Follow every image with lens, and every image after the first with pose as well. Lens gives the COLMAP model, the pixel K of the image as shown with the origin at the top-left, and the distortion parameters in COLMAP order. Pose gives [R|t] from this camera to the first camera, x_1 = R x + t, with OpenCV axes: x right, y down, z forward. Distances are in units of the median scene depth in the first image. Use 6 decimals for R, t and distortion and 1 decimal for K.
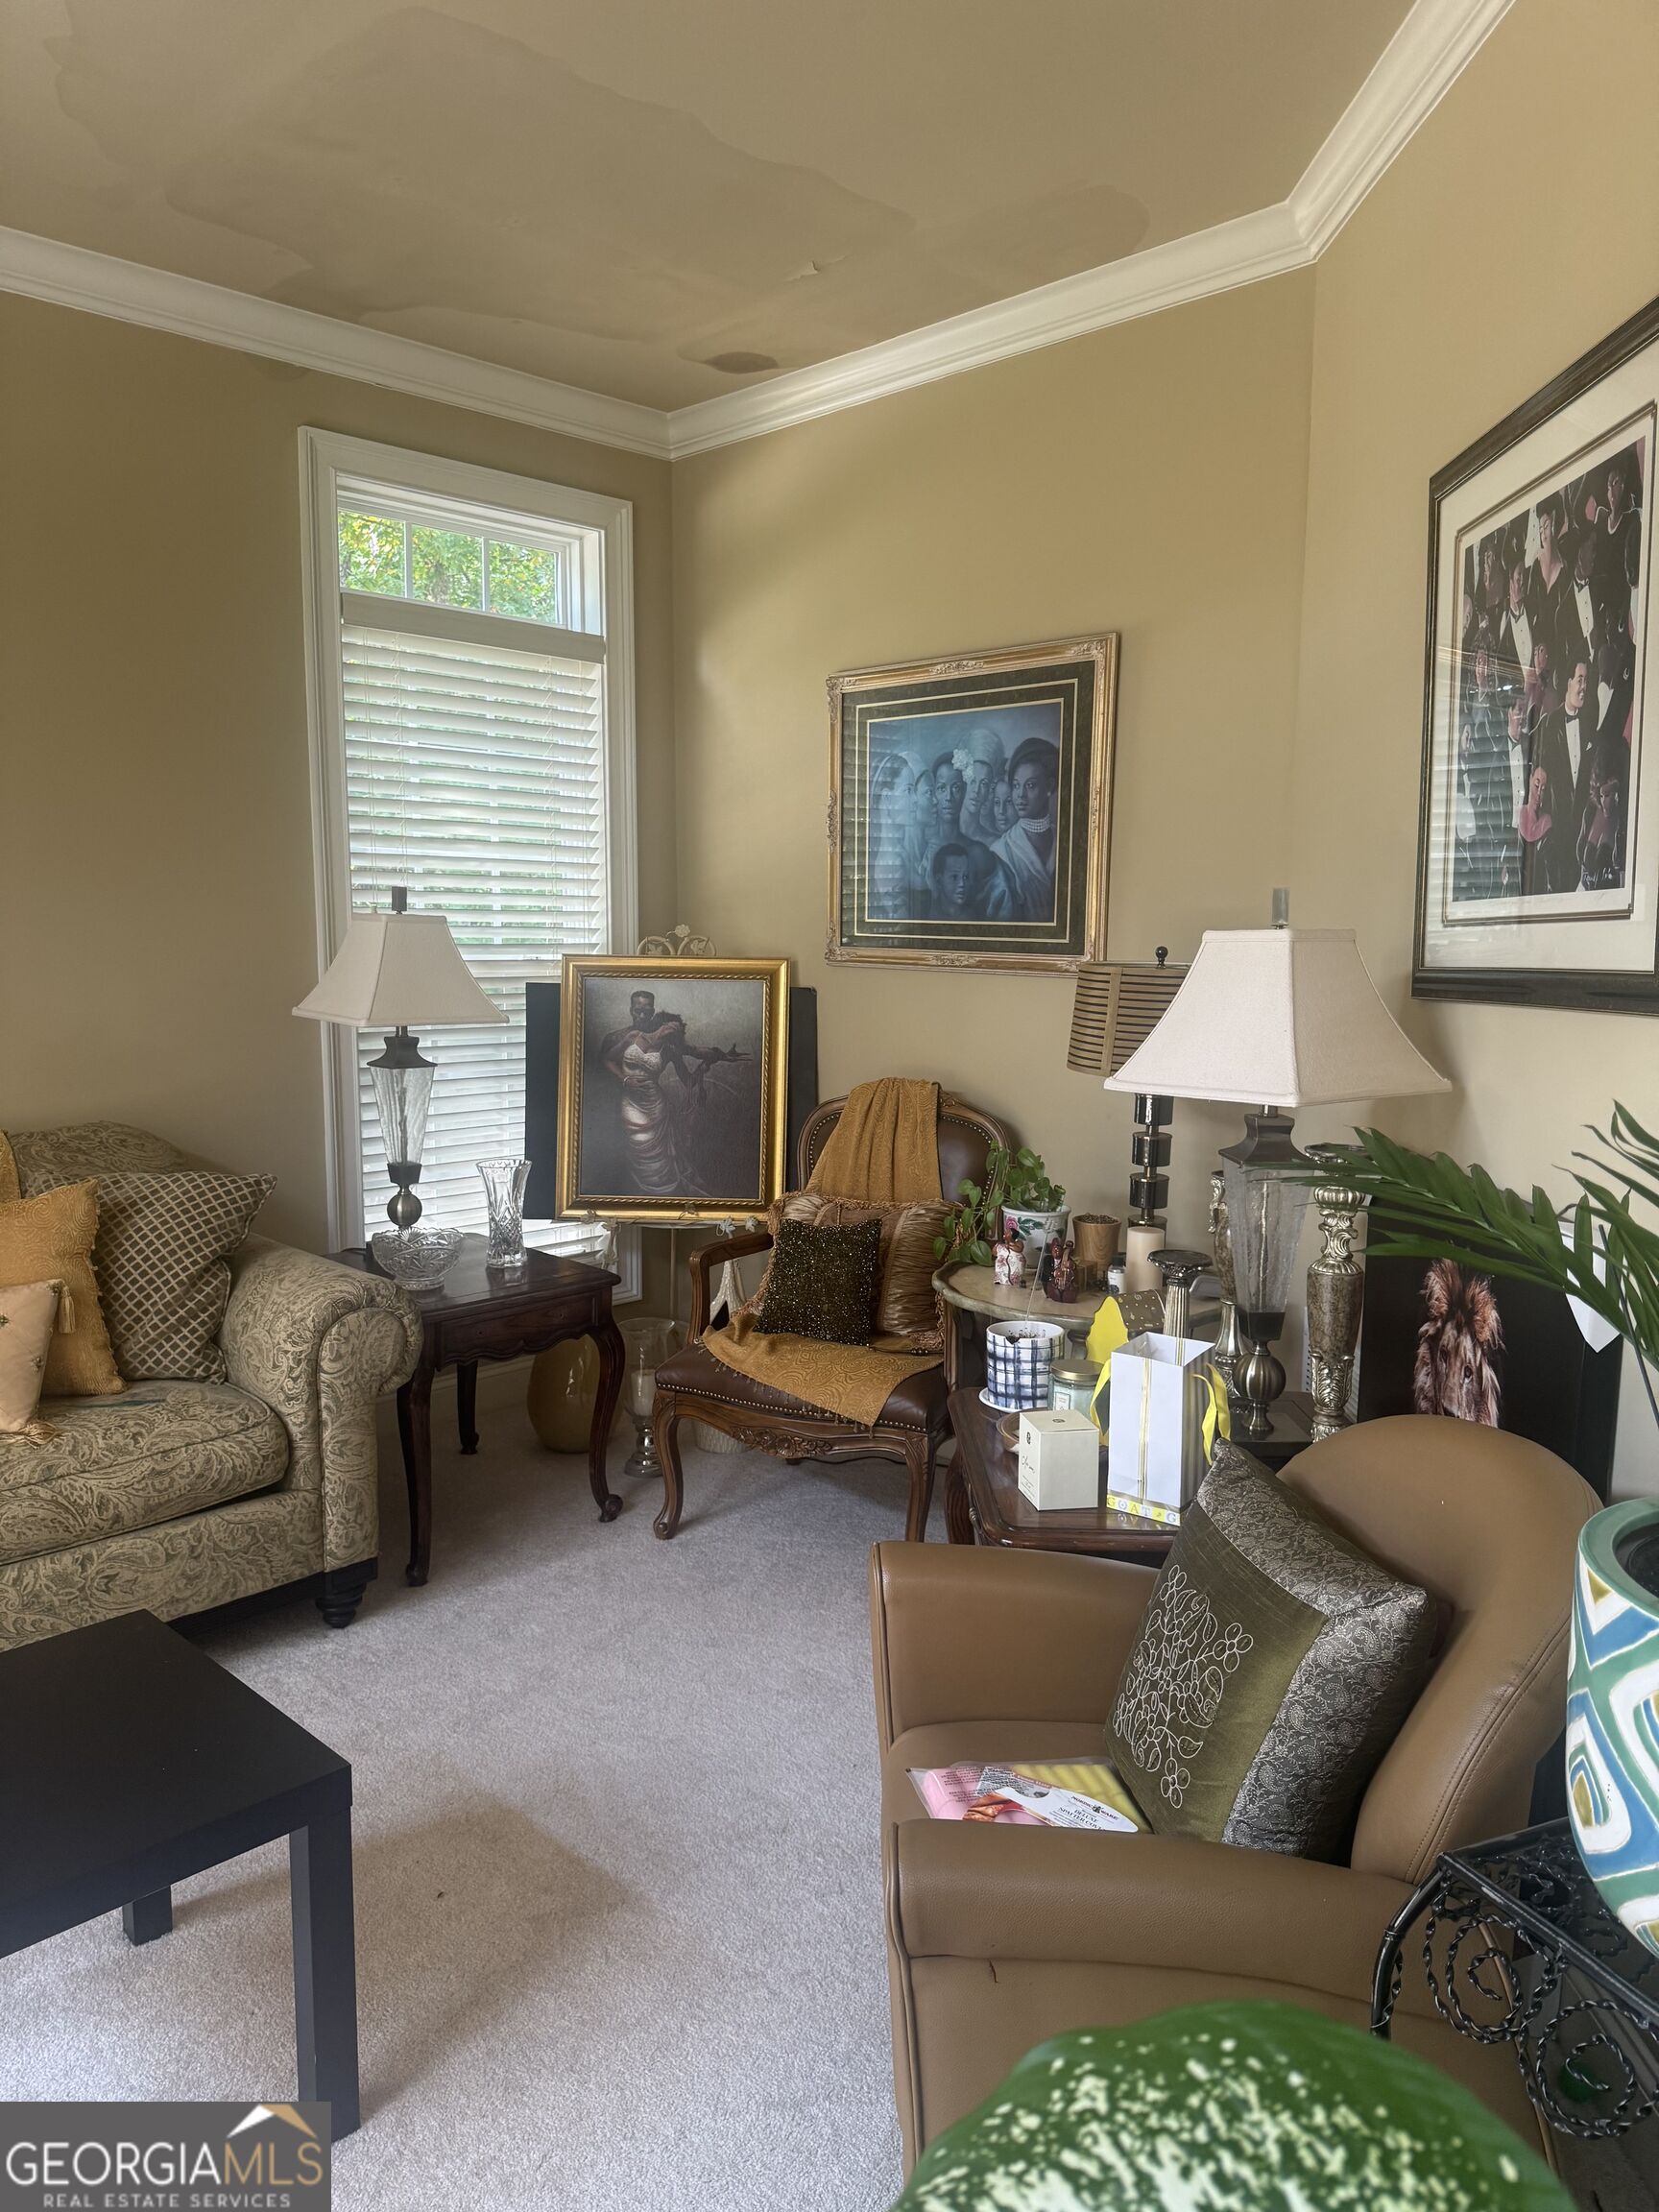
lens RADIAL K [[1536.3, 0, 829.5], [0, 1536.3, 1106.0], [0, 0, 1]] dist [0.047784, -0.117254]
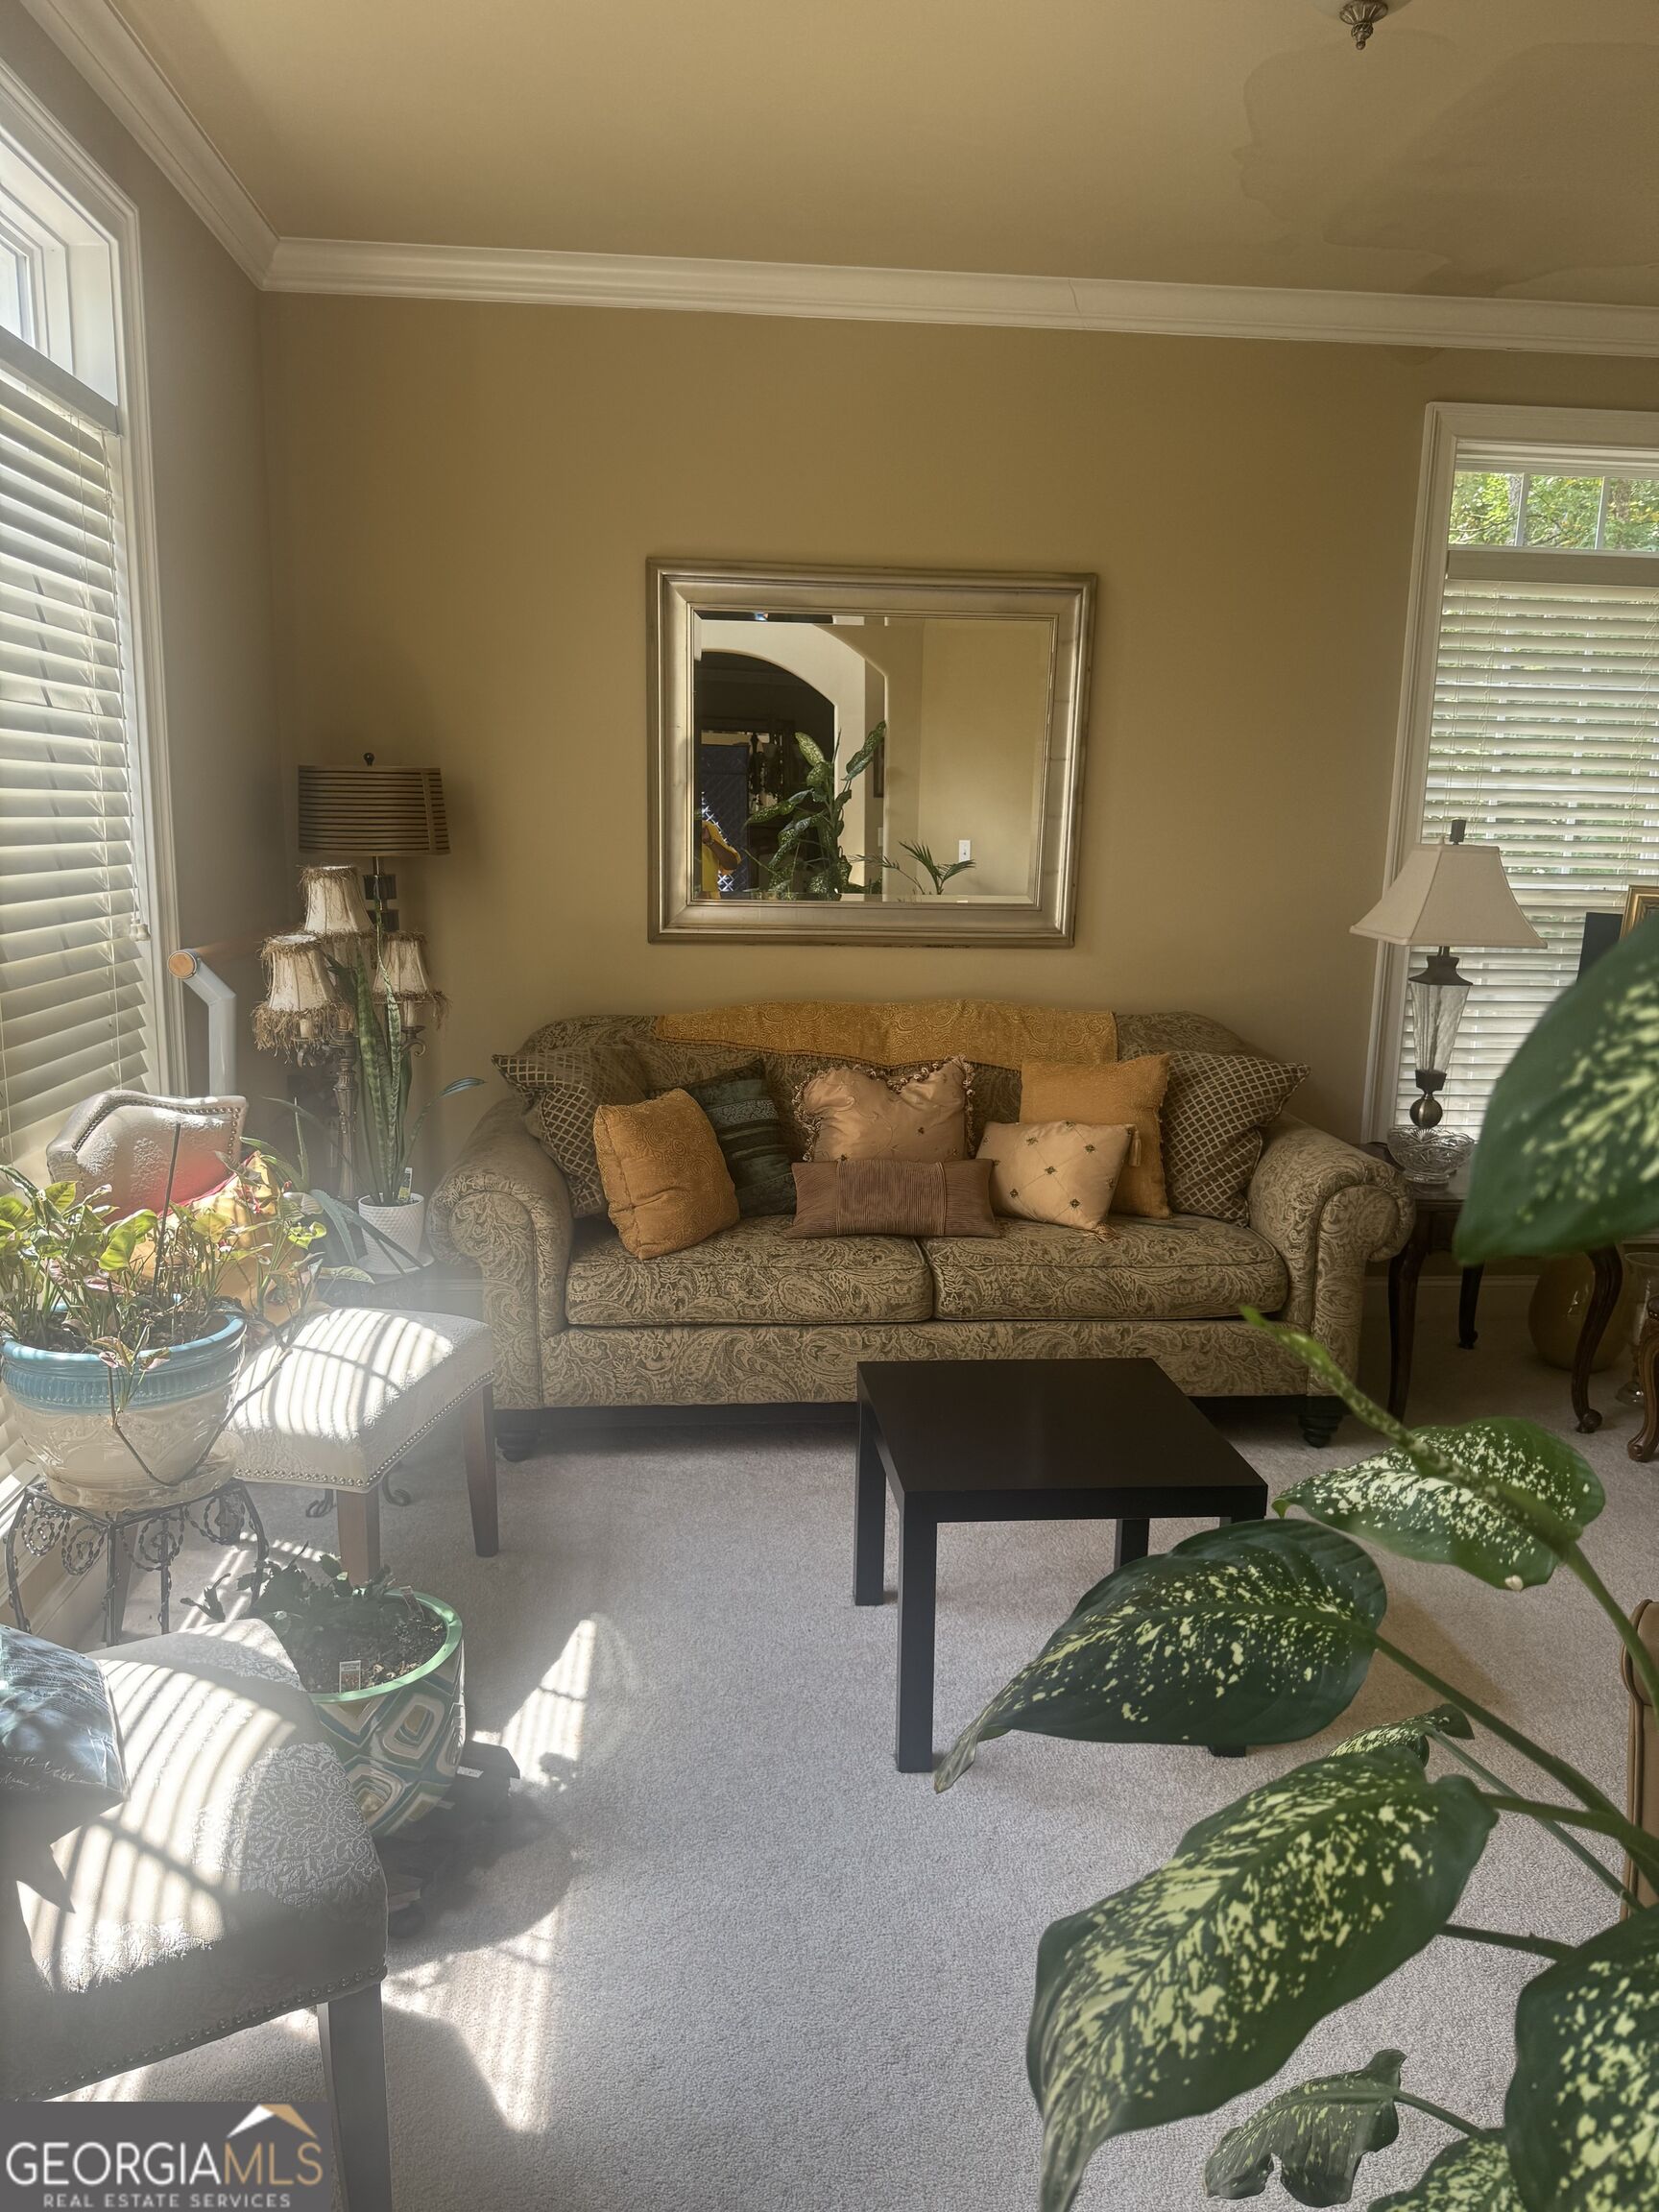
lens RADIAL K [[1536.3, 0, 829.5], [0, 1536.3, 1106.0], [0, 0, 1]] dist [0.047784, -0.117254]
pose [[0.767334, 0.121809, -0.629572, 0.116796], [-0.090513, 0.992537, 0.081716, 0.013098], [0.634827, -0.005719, 0.772633, -0.162702]]
